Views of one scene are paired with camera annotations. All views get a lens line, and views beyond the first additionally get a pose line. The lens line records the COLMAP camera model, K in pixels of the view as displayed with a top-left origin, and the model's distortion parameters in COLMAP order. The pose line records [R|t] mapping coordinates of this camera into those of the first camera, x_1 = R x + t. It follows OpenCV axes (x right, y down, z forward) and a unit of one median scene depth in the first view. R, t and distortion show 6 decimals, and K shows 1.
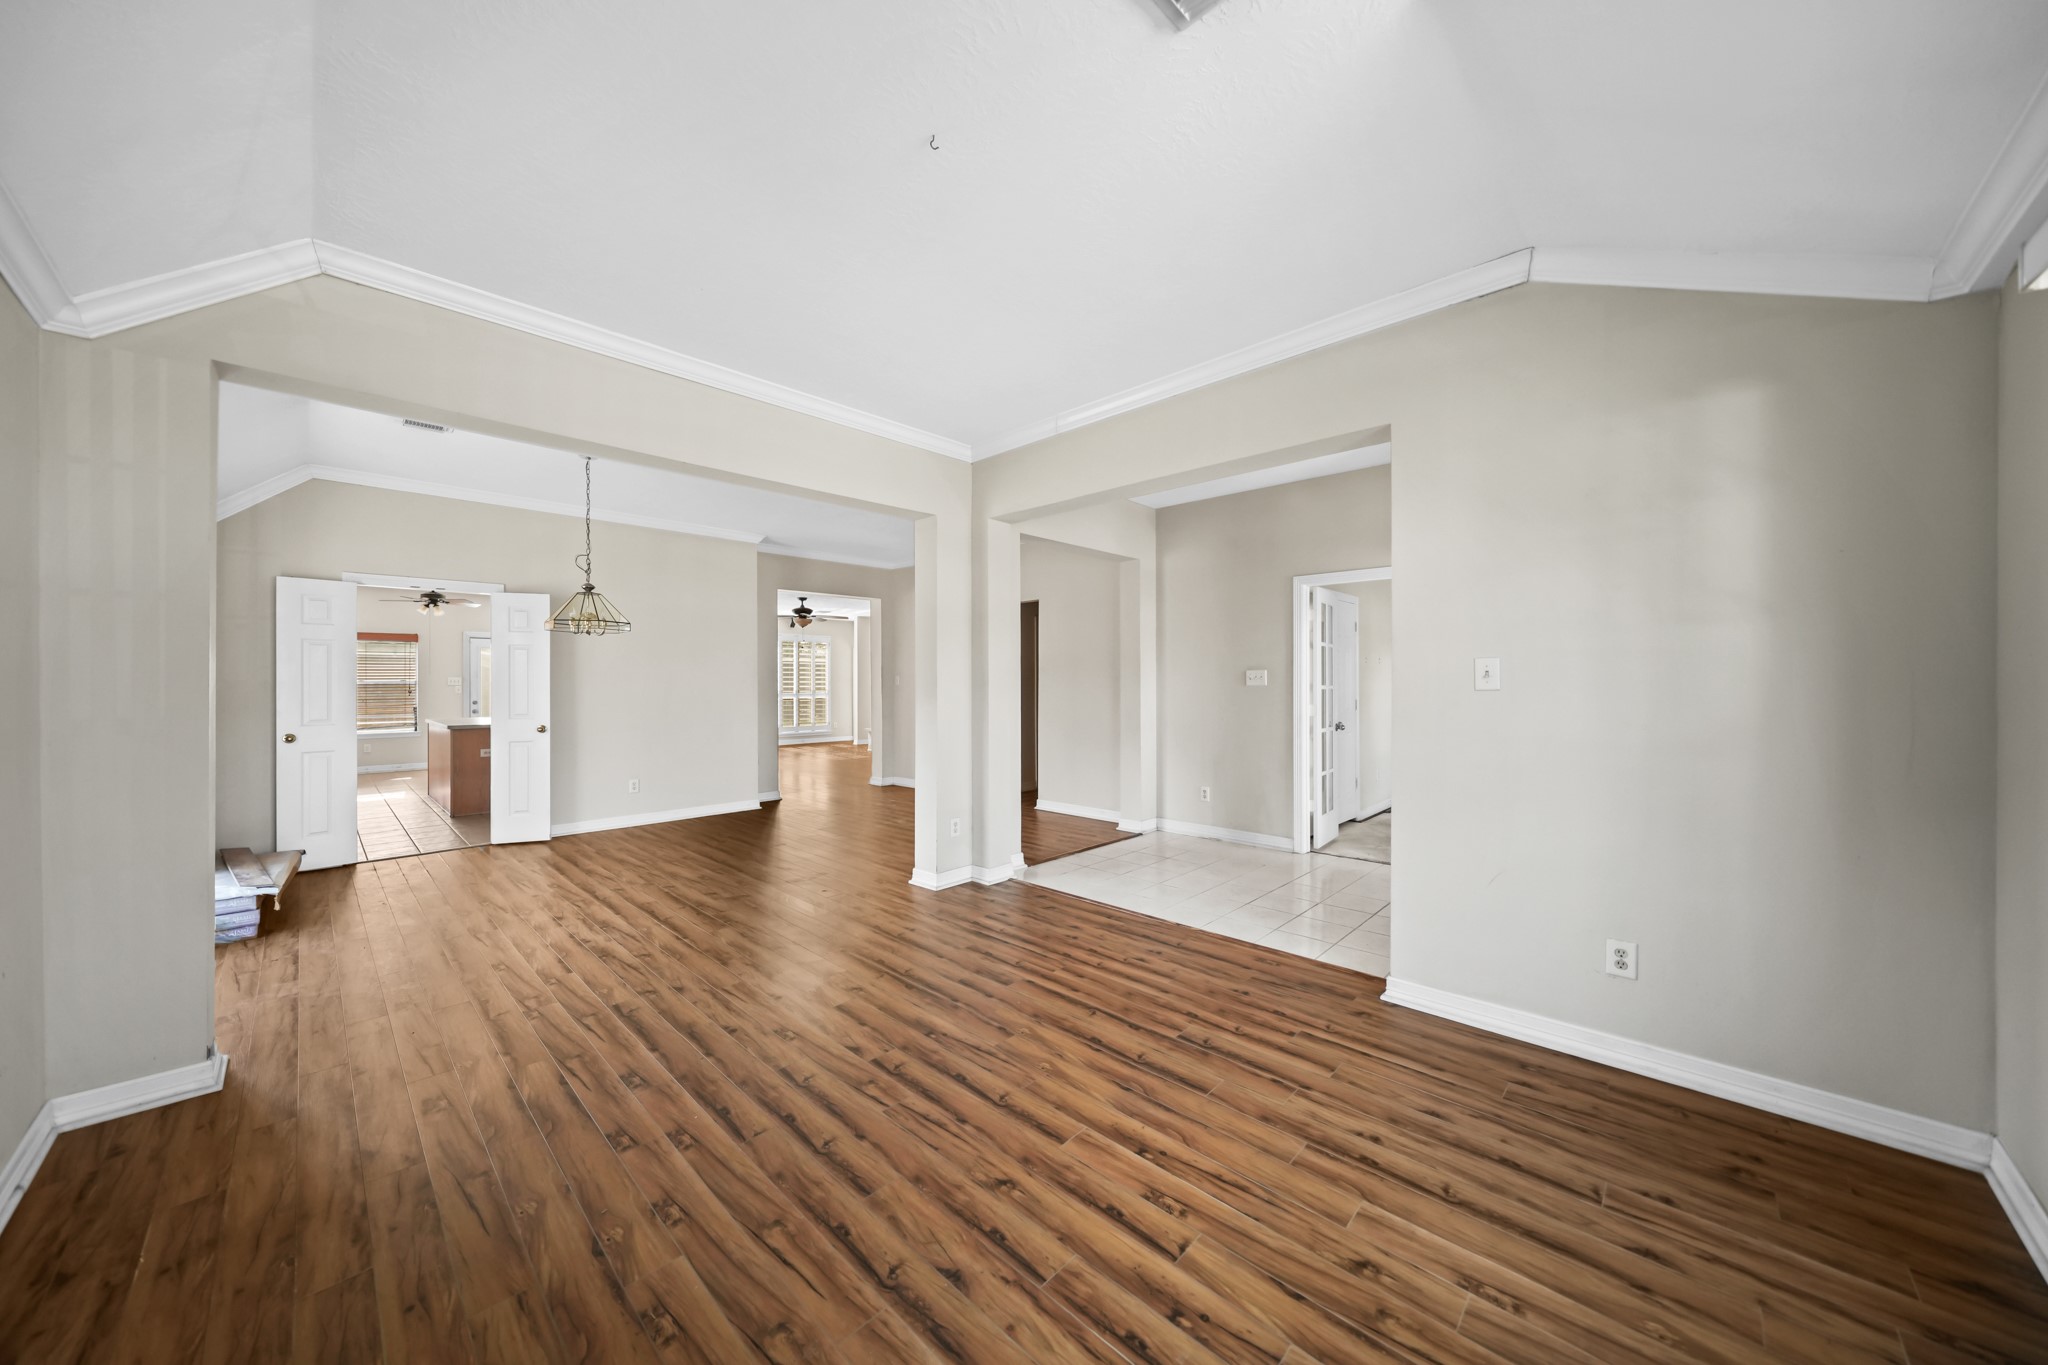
lens RADIAL K [[700.1, 0, 1024.0], [0, 700.1, 682.5], [0, 0, 1]] dist [-0.000391, -0.000037]
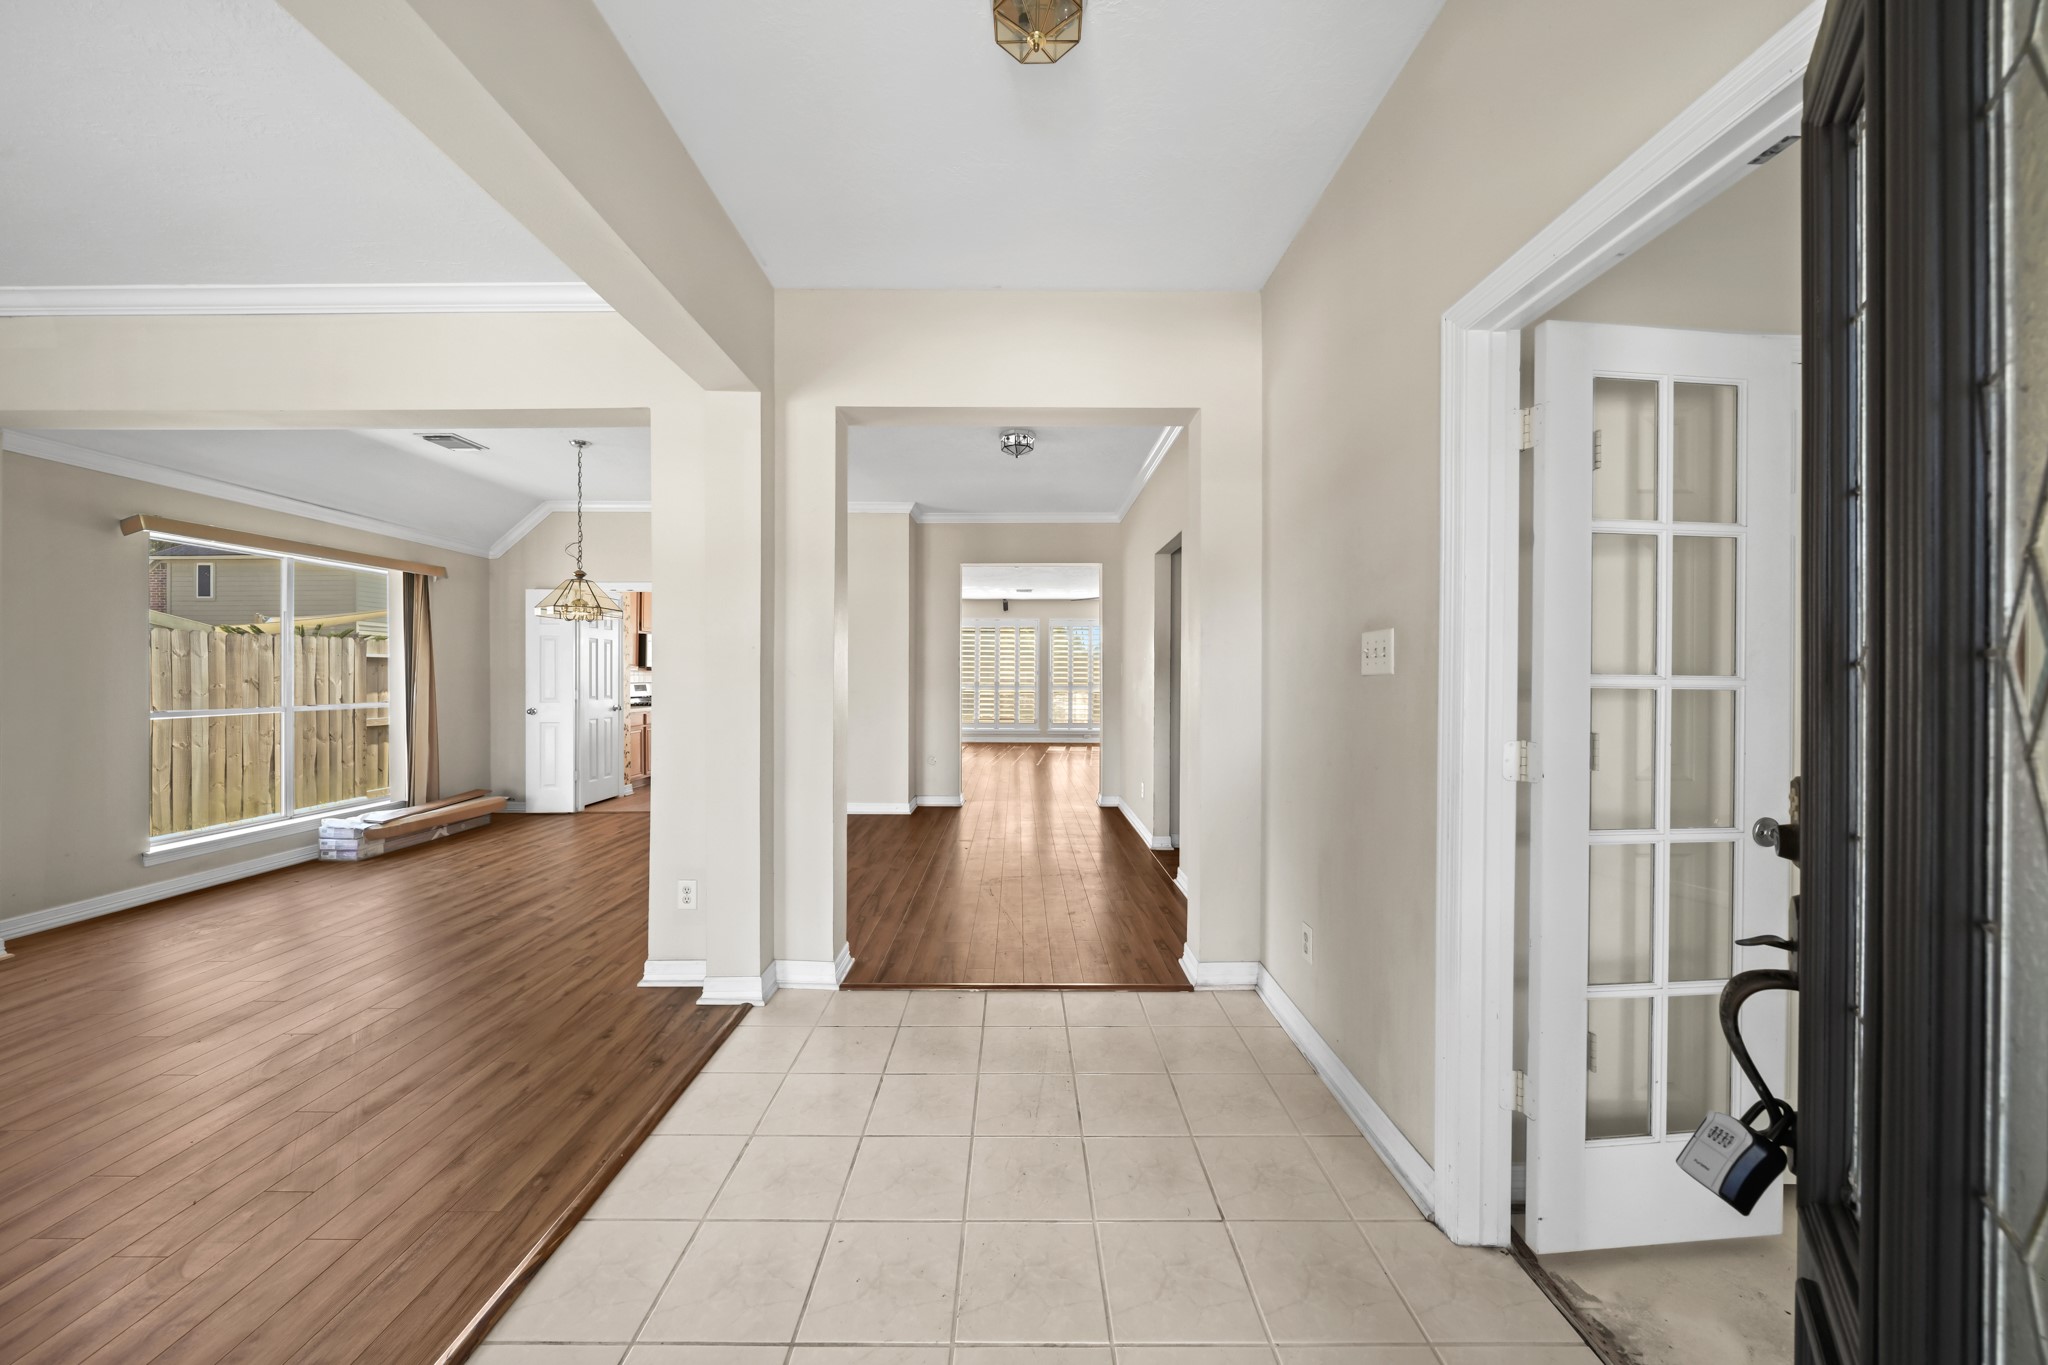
lens RADIAL K [[707.0, 0, 1020.5], [0, 707.0, 675.0], [0, 0, 1]] dist [-0.000209, -0.000032]
pose [[0.696616, 0.004926, -0.717427, 0.546173], [-0.004924, 0.999986, 0.002085, 0.004263], [0.717427, 0.002080, 0.696630, 0.733254]]
